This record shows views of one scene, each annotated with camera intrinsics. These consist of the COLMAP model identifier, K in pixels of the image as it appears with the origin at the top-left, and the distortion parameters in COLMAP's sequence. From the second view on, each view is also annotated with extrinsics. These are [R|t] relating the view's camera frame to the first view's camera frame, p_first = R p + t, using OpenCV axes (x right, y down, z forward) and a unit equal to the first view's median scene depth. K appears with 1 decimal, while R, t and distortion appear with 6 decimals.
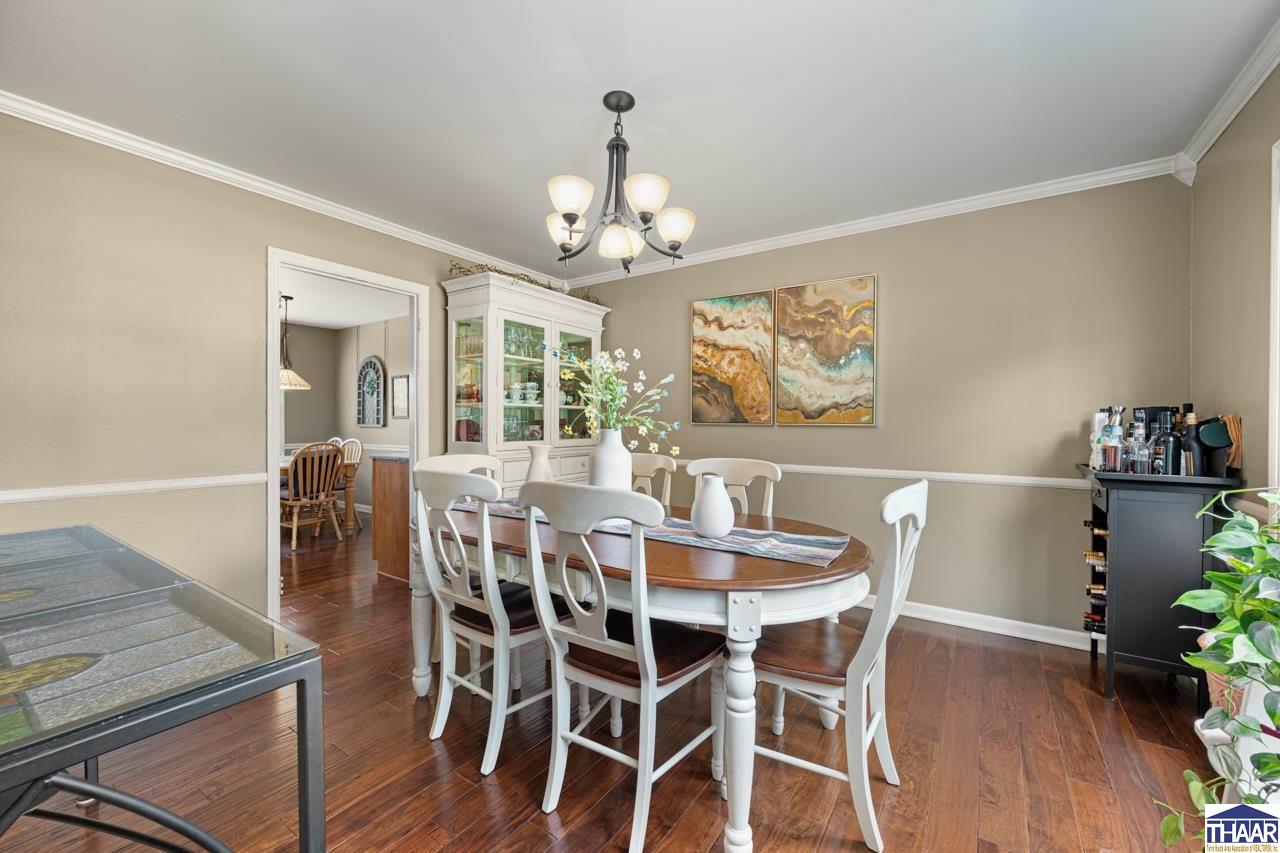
lens RADIAL K [[506.9, 0, 642.2], [0, 506.9, 430.1], [0, 0, 1]] dist [-0.001510, -0.000182]
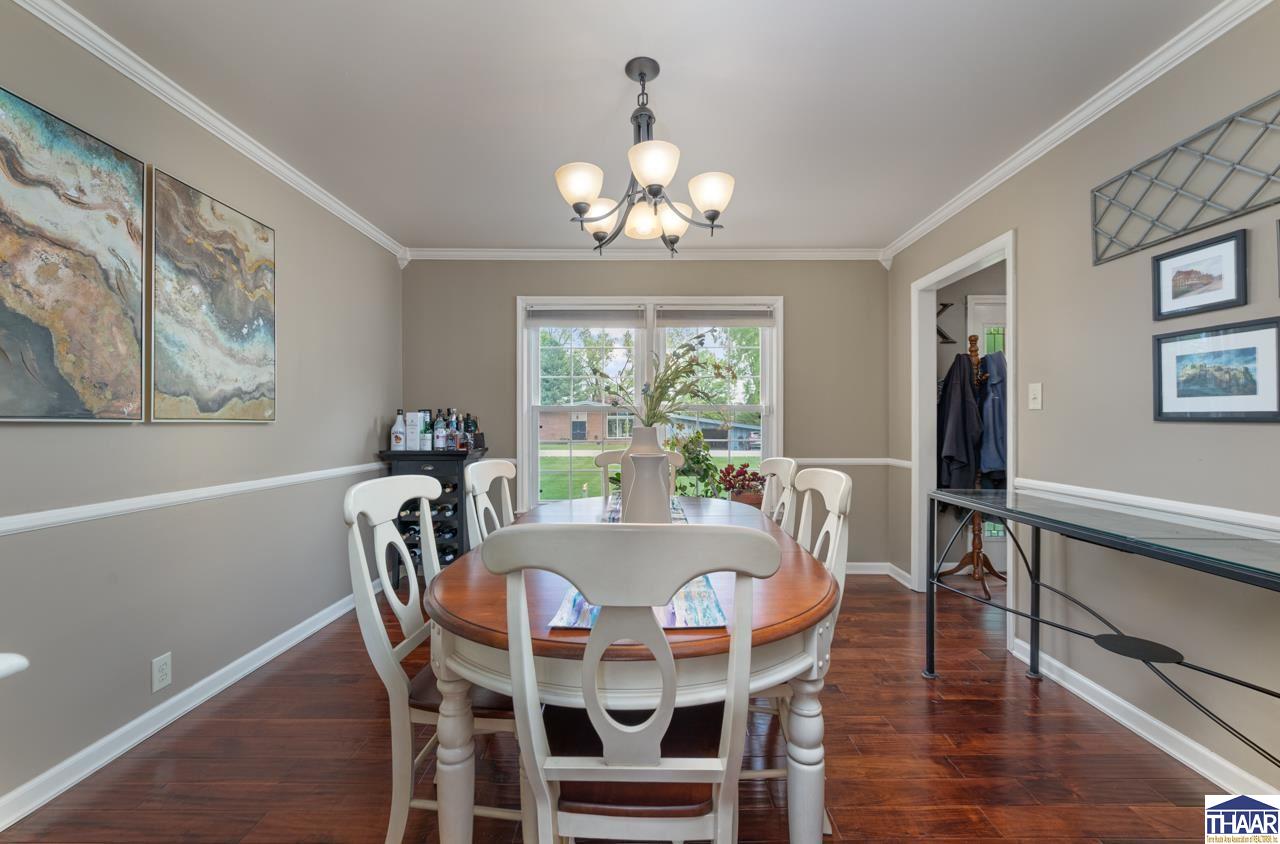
lens RADIAL K [[518.5, 0, 640.0], [0, 518.5, 422.0], [0, 0, 1]] dist [-0.000158, -0.000042]
pose [[-0.549682, -0.004418, 0.835362, -0.482419], [0.009072, 0.999895, 0.011258, -0.012221], [-0.835325, 0.013766, -0.549584, 0.899232]]
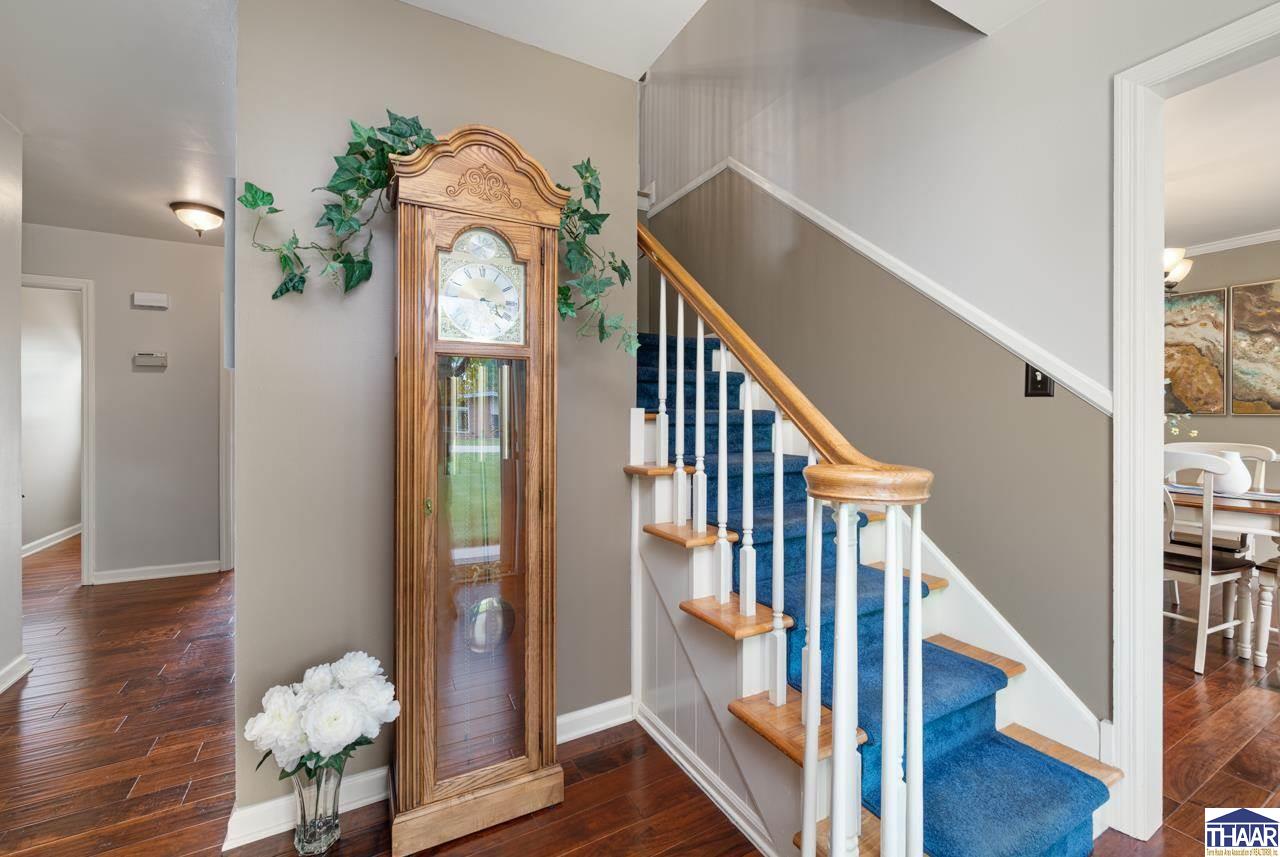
lens RADIAL K [[529.7, 0, 643.5], [0, 529.7, 415.2], [0, 0, 1]] dist [-0.001584, -0.000269]
pose [[0.892102, -0.003827, -0.451817, -0.343249], [-0.001834, 0.999925, -0.012090, 0.005376], [0.451830, 0.011615, 0.892029, -0.557090]]
